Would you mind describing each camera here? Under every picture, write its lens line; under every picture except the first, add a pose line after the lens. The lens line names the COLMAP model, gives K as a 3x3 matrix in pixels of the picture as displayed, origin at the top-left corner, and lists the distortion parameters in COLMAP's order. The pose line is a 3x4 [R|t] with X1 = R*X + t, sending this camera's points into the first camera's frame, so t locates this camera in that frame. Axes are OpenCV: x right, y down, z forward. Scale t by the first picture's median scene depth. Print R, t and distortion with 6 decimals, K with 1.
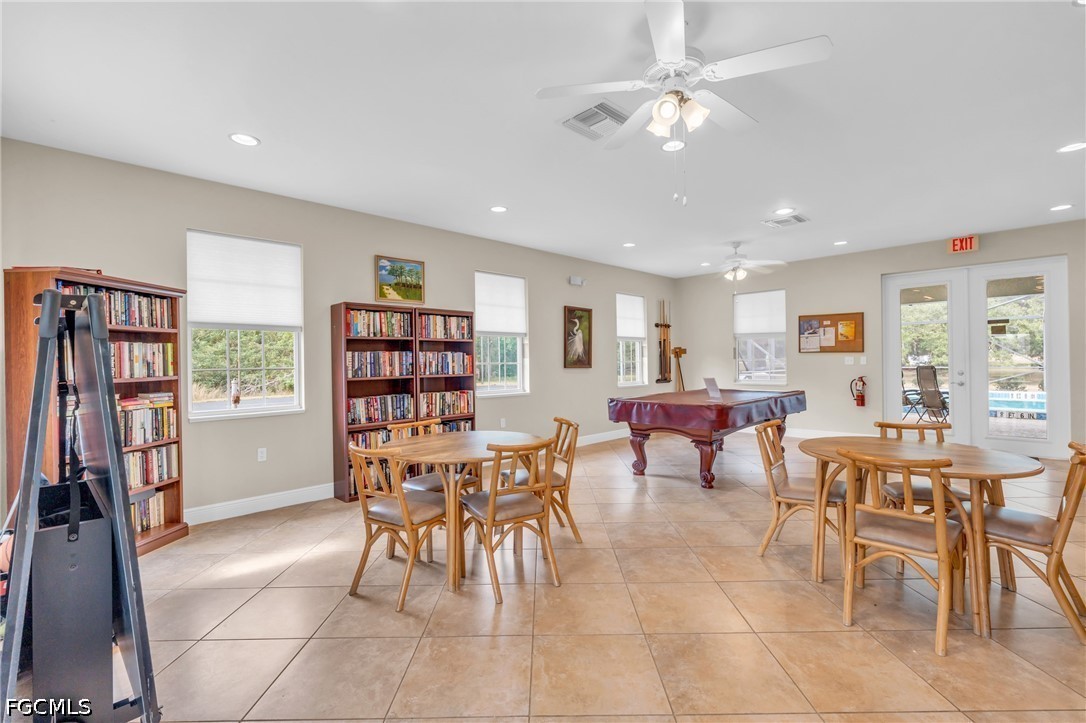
lens RADIAL K [[489.5, 0, 551.8], [0, 489.5, 361.6], [0, 0, 1]] dist [-0.000685, -0.000072]
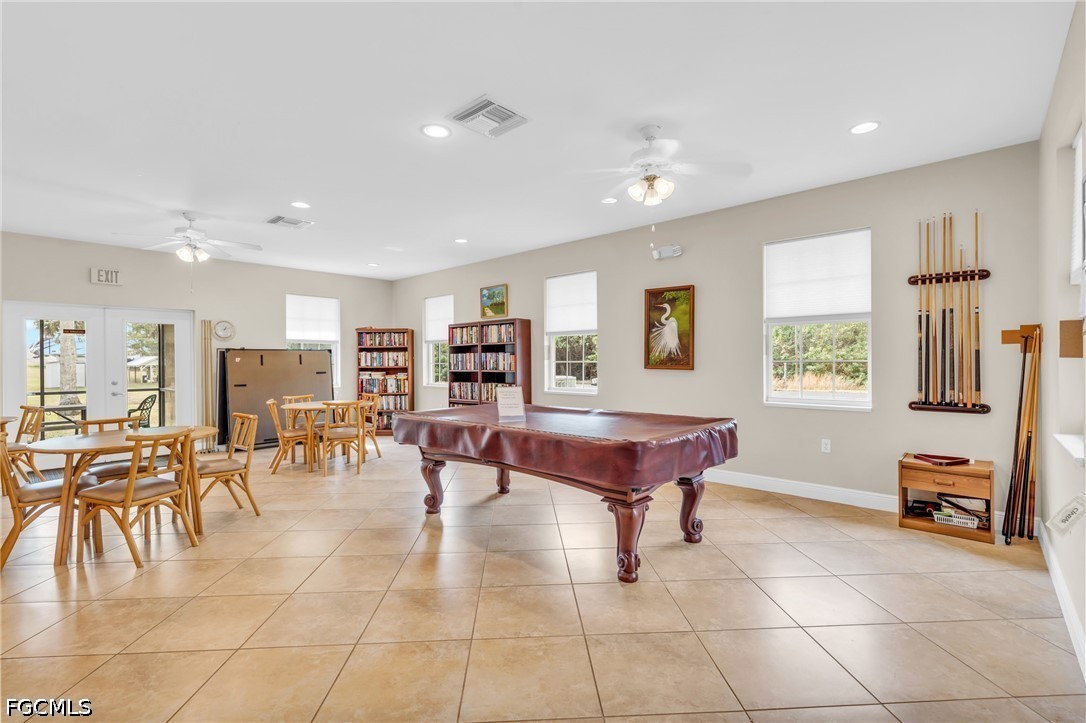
lens RADIAL K [[489.5, 0, 551.8], [0, 489.5, 361.6], [0, 0, 1]] dist [-0.000685, -0.000072]
pose [[0.039749, 0.018334, -0.999041, 1.077695], [0.008096, 0.999793, 0.018670, -0.019297], [0.999177, -0.008831, 0.039592, 1.090530]]
